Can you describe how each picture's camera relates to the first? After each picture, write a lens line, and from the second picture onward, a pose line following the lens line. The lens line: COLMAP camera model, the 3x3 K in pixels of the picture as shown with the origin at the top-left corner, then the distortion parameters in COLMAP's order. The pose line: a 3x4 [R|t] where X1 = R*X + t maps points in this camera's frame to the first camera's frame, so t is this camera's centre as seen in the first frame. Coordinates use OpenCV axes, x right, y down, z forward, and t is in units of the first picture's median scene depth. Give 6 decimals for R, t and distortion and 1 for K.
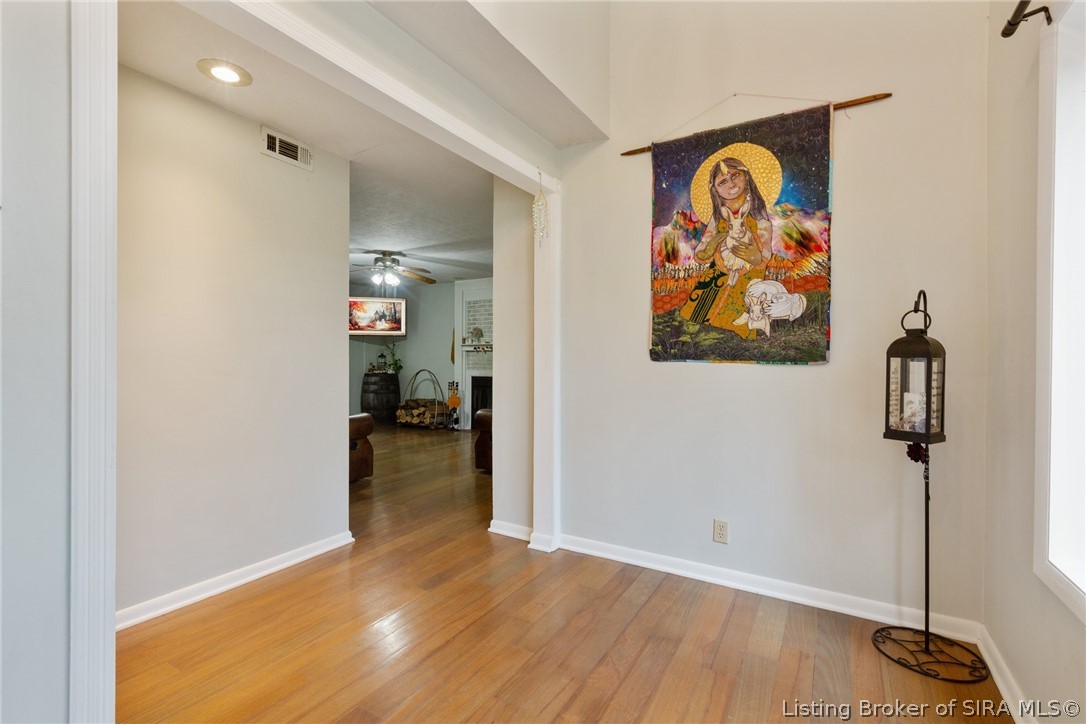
lens RADIAL K [[486.0, 0, 540.3], [0, 486.0, 363.5], [0, 0, 1]] dist [0.004067, -0.002364]
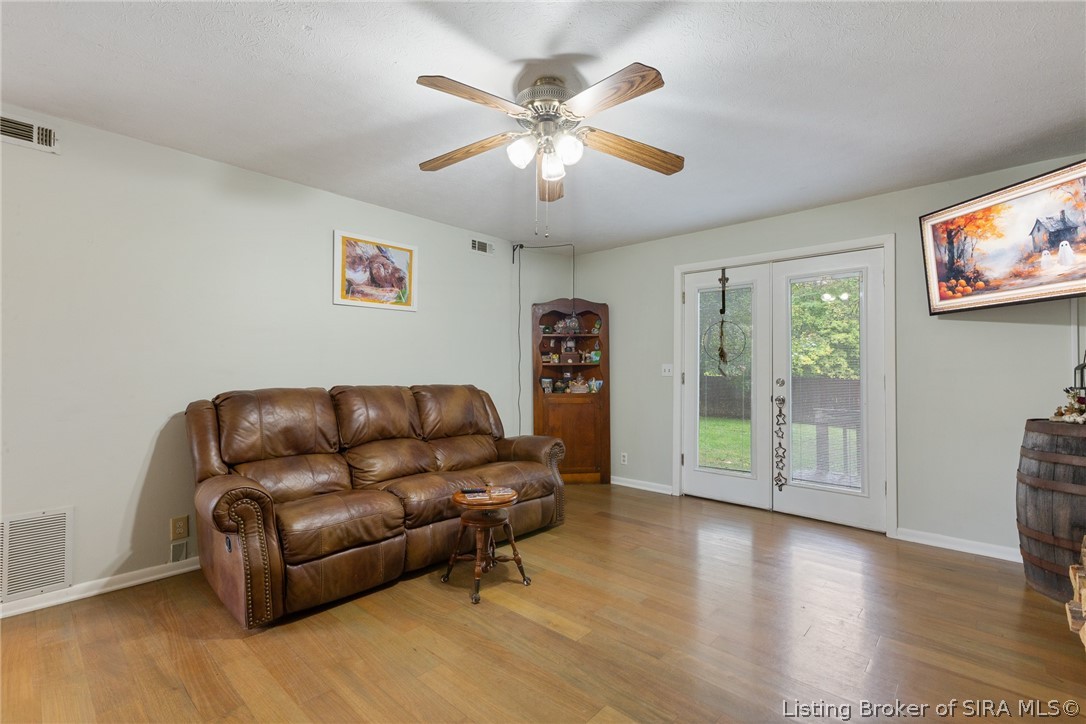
lens RADIAL K [[486.0, 0, 551.8], [0, 486.0, 364.8], [0, 0, 1]] dist [0.004067, -0.002364]
pose [[-0.174115, -0.015037, -0.984610, 0.023163], [-0.012558, 0.999836, -0.013048, -0.008550], [0.984645, 0.010093, -0.174276, 0.767811]]
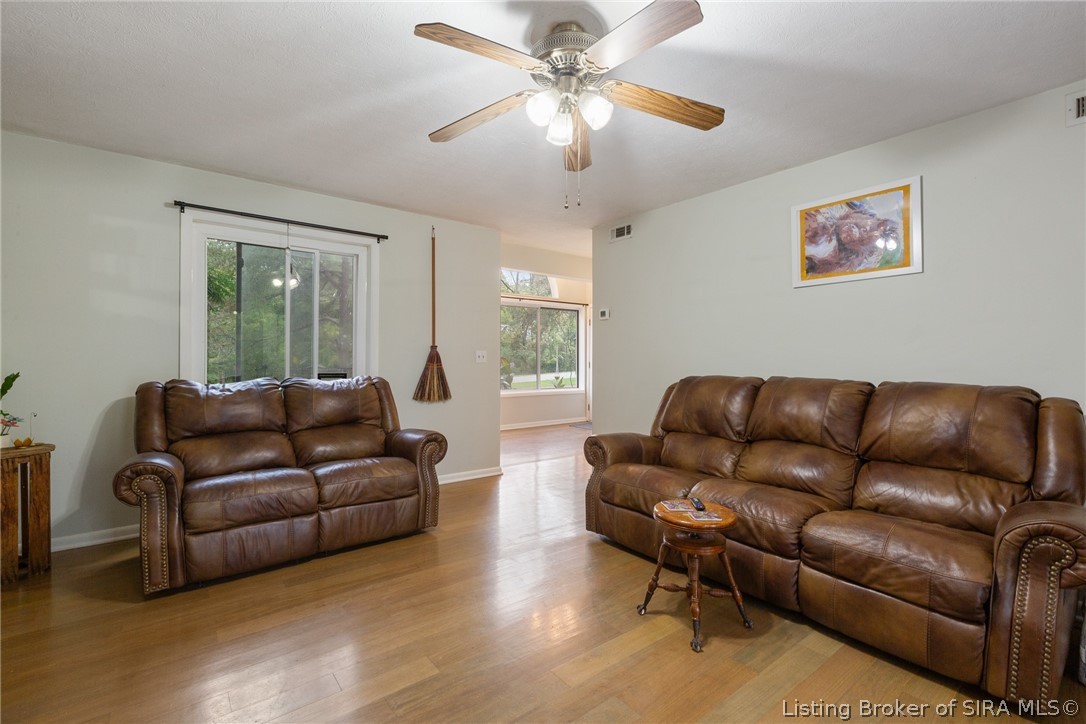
lens RADIAL K [[486.0, 0, 537.7], [0, 486.0, 362.5], [0, 0, 1]] dist [0.004067, -0.002364]
pose [[-0.928924, -0.007207, 0.370200, -0.297607], [-0.005047, 0.999964, 0.006804, -0.006744], [-0.370236, 0.004452, -0.928927, 0.936921]]
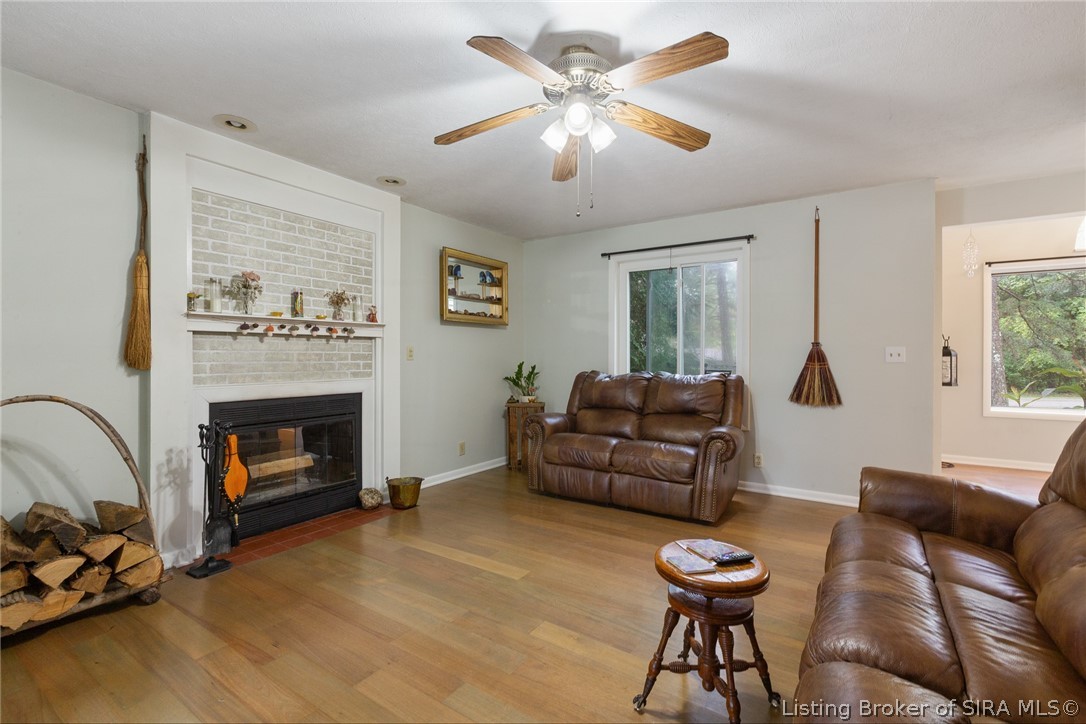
lens RADIAL K [[486.0, 0, 537.7], [0, 486.0, 355.8], [0, 0, 1]] dist [0.004067, -0.002364]
pose [[0.062087, -0.006914, 0.998047, -0.479201], [-0.000157, 0.999976, 0.006937, -0.011116], [-0.998071, -0.000587, 0.062084, 0.725943]]
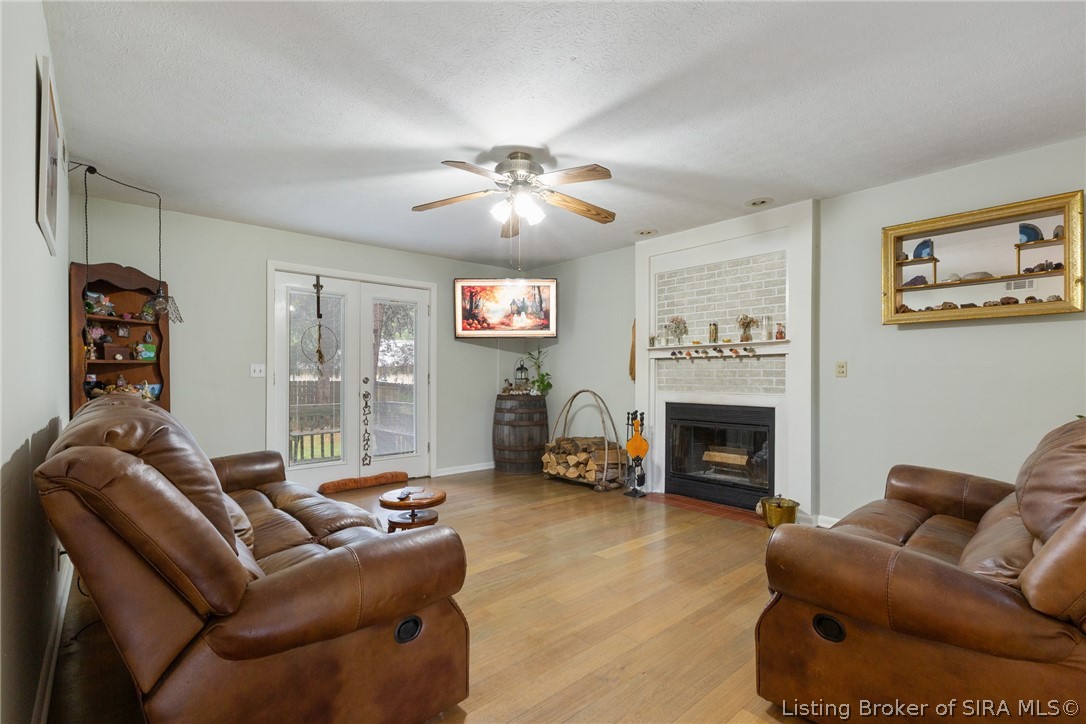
lens RADIAL K [[486.0, 0, 545.7], [0, 486.0, 378.8], [0, 0, 1]] dist [0.004067, -0.002364]
pose [[0.957546, -0.001421, -0.288276, -0.109483], [0.001856, 0.999998, 0.001236, -0.002617], [0.288274, -0.001718, 0.957546, 0.395755]]
